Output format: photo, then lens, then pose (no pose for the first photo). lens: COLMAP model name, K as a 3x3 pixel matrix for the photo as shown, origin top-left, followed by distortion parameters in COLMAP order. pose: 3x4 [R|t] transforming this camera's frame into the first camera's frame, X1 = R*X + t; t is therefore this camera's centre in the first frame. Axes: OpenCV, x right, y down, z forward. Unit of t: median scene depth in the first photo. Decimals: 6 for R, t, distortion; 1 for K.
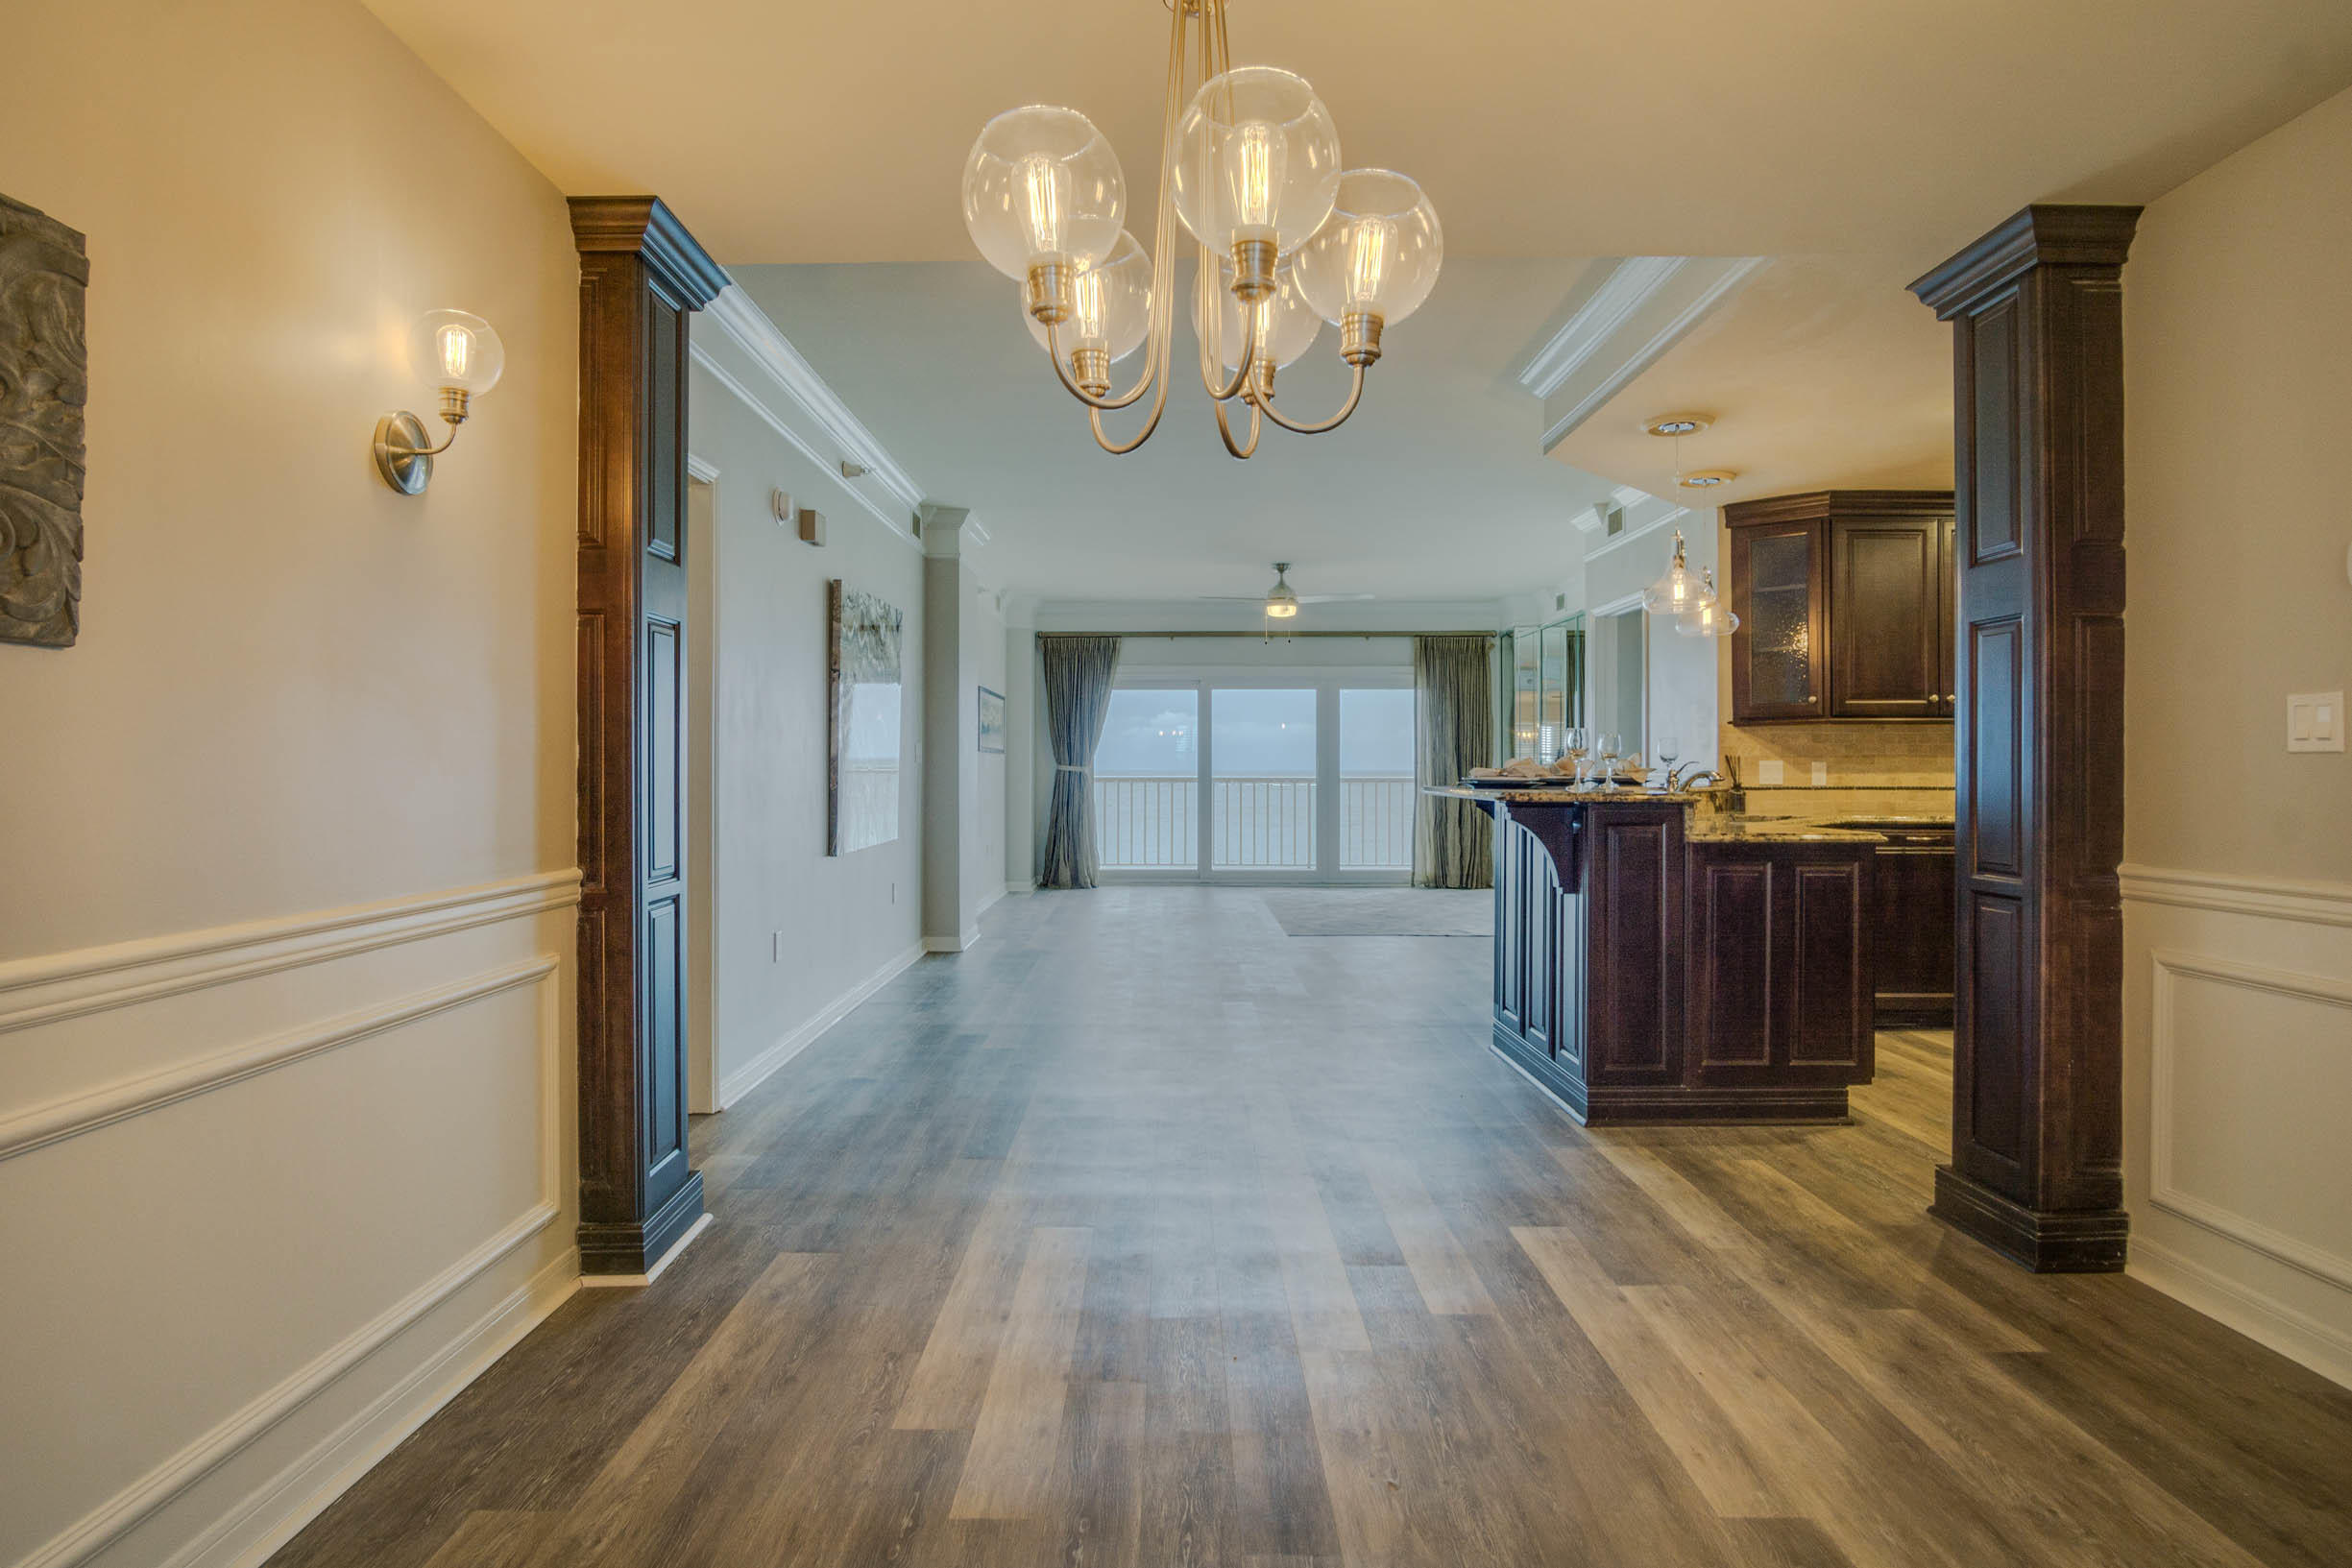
lens RADIAL K [[1259.6, 0, 1155.8], [0, 1259.6, 770.9], [0, 0, 1]] dist [-0.031892, 0.005199]
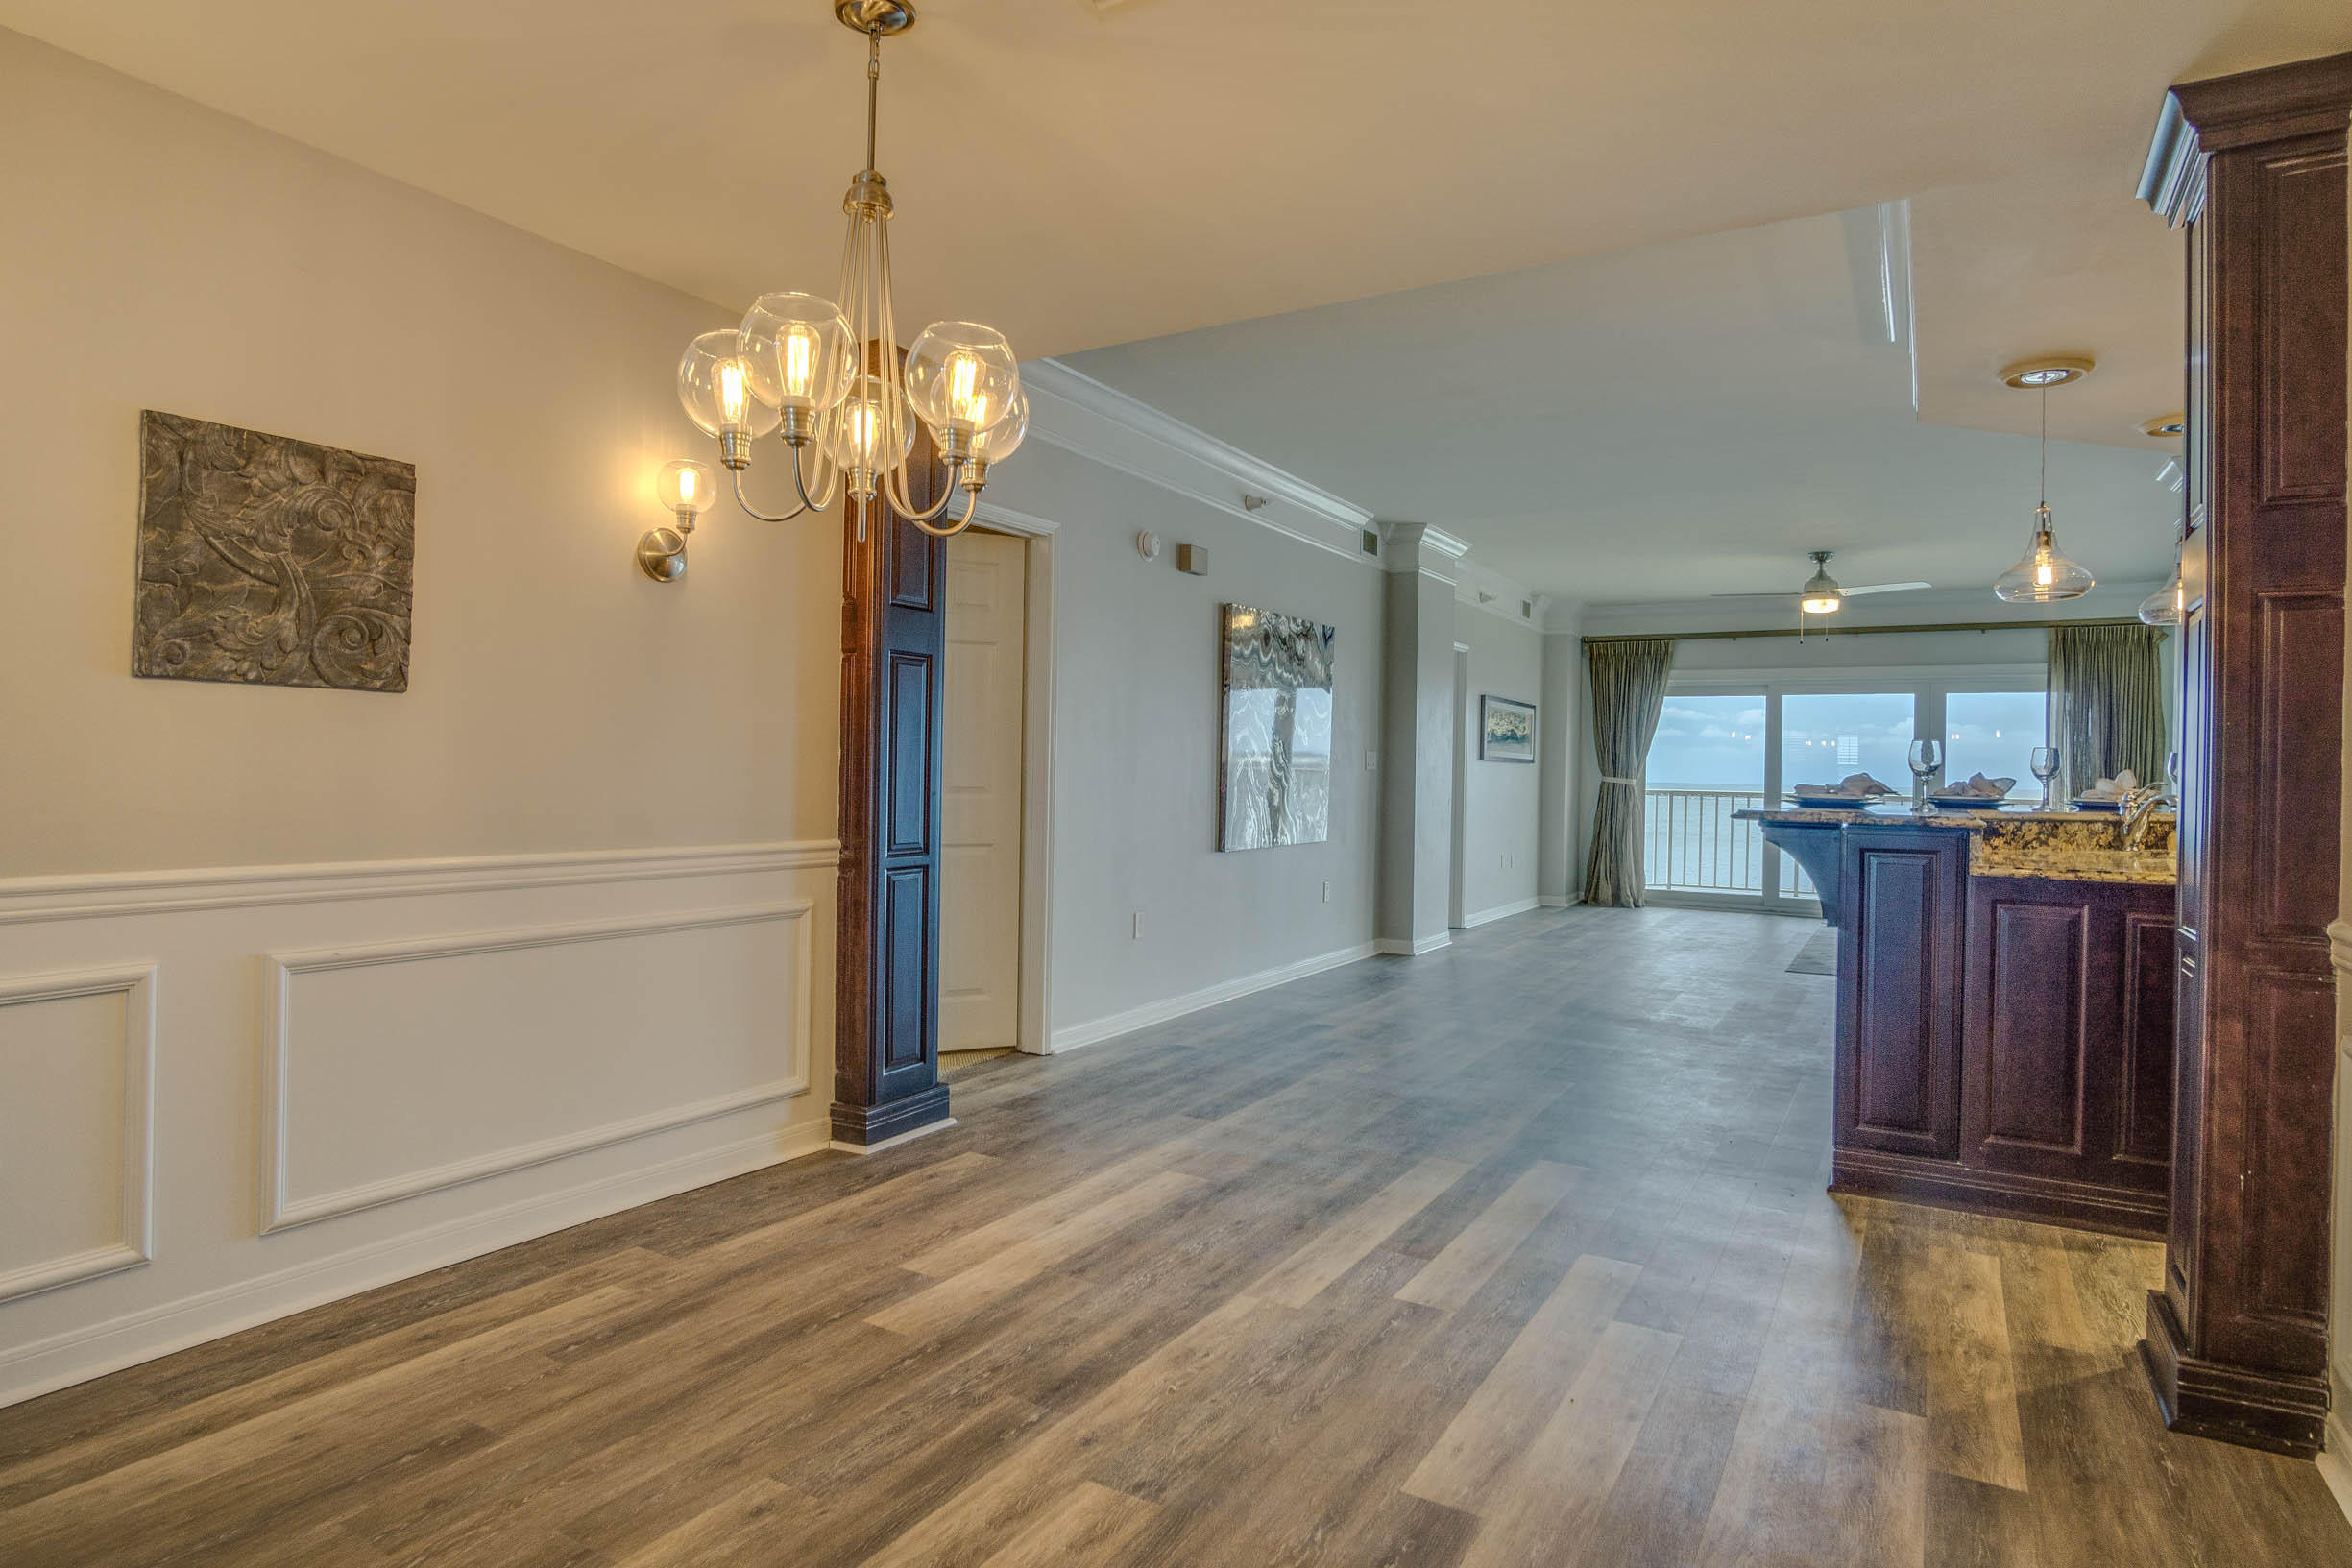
lens RADIAL K [[1294.8, 0, 1156.7], [0, 1294.8, 769.1], [0, 0, 1]] dist [-0.033992, 0.007744]
pose [[0.860106, 0.015709, -0.509873, 0.502697], [-0.020038, 0.999795, -0.002998, -0.001472], [0.509721, 0.012795, 0.860245, -0.029492]]
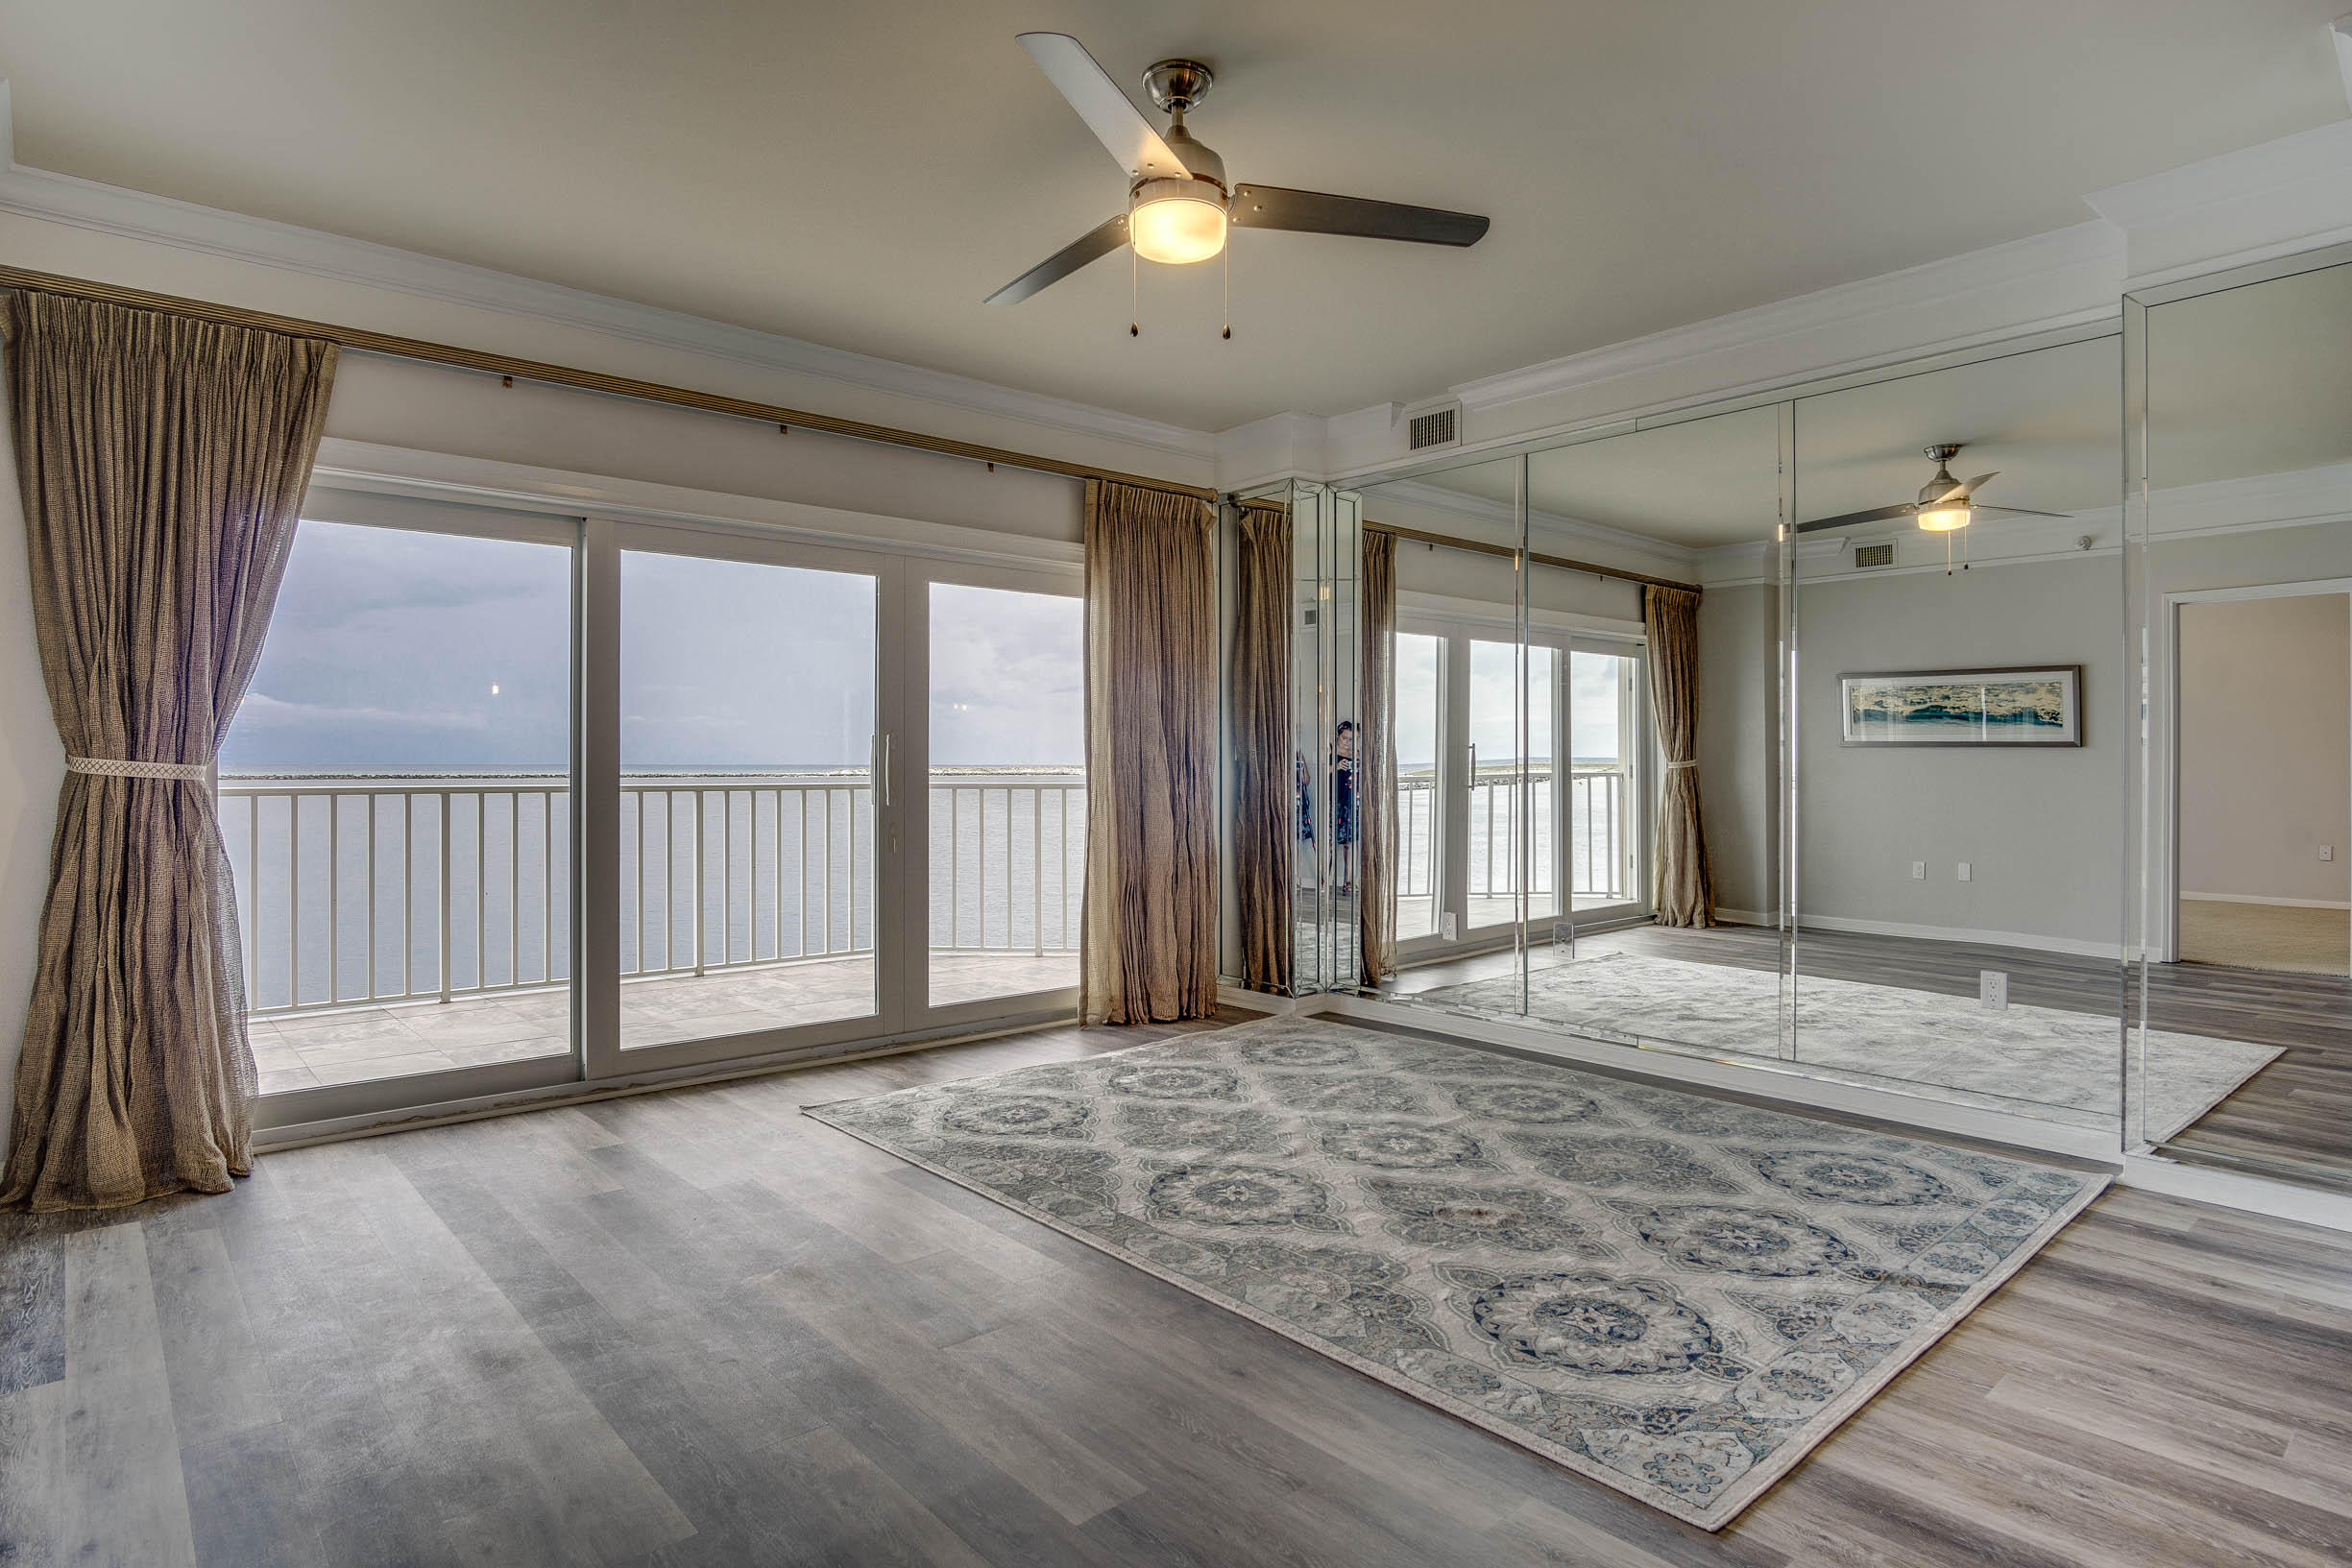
lens RADIAL K [[1294.8, 0, 1176.0], [0, 1294.8, 759.8], [0, 0, 1]] dist [-0.033992, 0.007744]
pose [[0.727620, 0.004005, 0.685969, -0.357829], [-0.001428, 0.999990, -0.004324, -0.012477], [-0.685979, 0.002167, 0.727618, 2.446777]]
